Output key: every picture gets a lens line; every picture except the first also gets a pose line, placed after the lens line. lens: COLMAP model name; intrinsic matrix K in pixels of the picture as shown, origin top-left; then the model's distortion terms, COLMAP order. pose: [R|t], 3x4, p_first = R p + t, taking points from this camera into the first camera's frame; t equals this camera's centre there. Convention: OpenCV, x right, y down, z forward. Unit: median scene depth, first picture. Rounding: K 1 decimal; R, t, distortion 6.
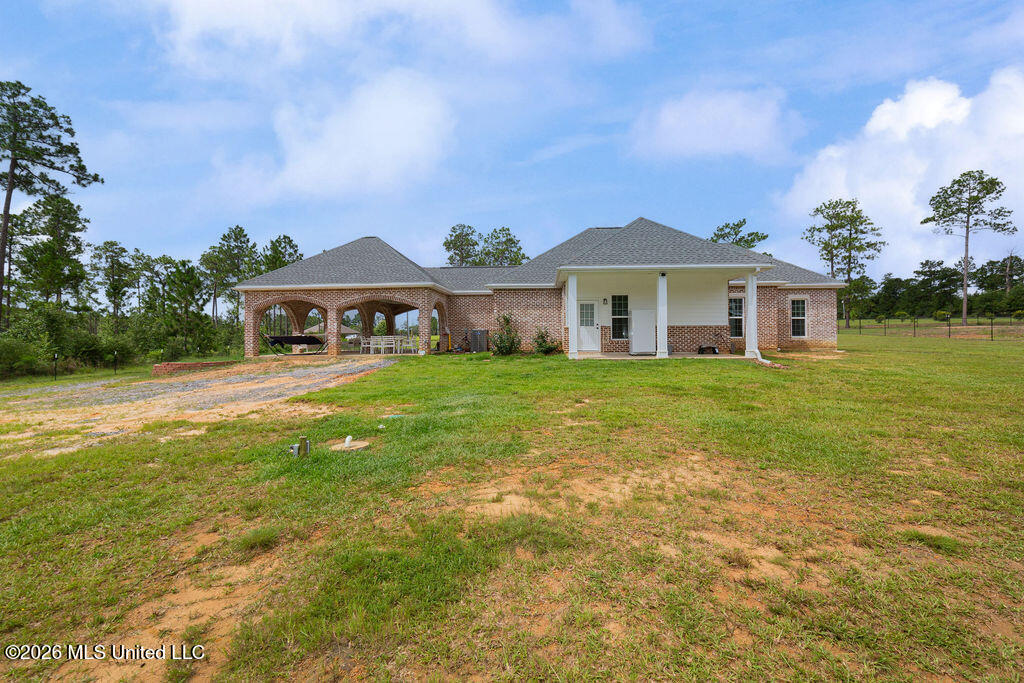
lens RADIAL K [[494.7, 0, 512.0], [0, 494.7, 341.5], [0, 0, 1]] dist [-0.040163, 0.001558]
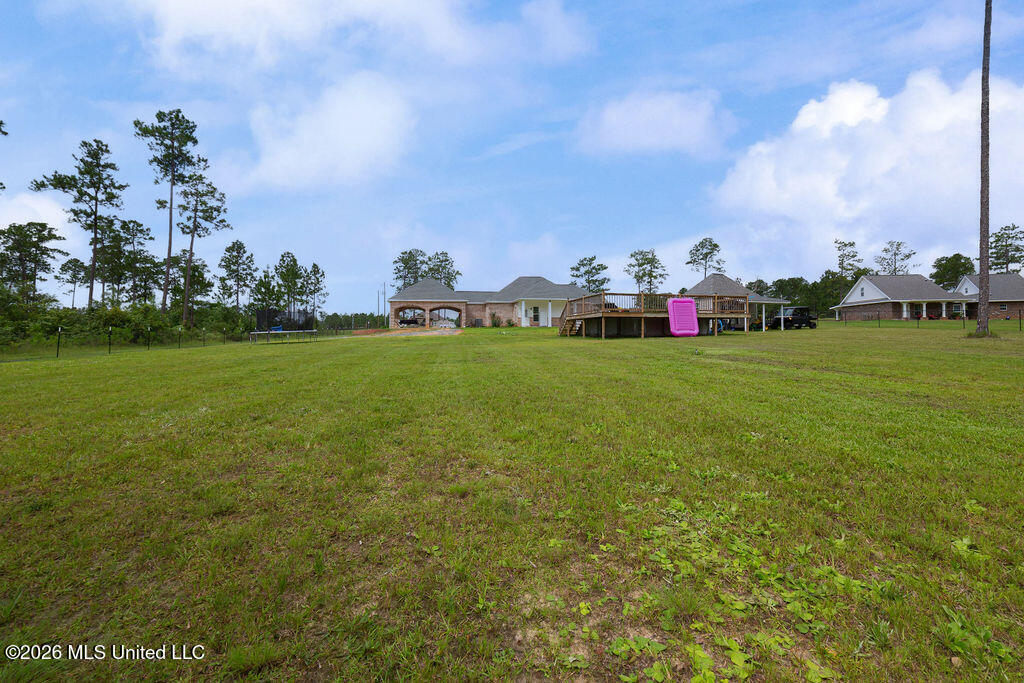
lens RADIAL K [[547.3, 0, 512.0], [0, 547.3, 341.5], [0, 0, 1]] dist [0.005561, 0.001640]
pose [[0.971381, 0.001909, 0.237521, -0.271338], [-0.002548, 0.999994, 0.002383, 0.041428], [-0.237515, -0.002920, 0.971380, -0.835619]]
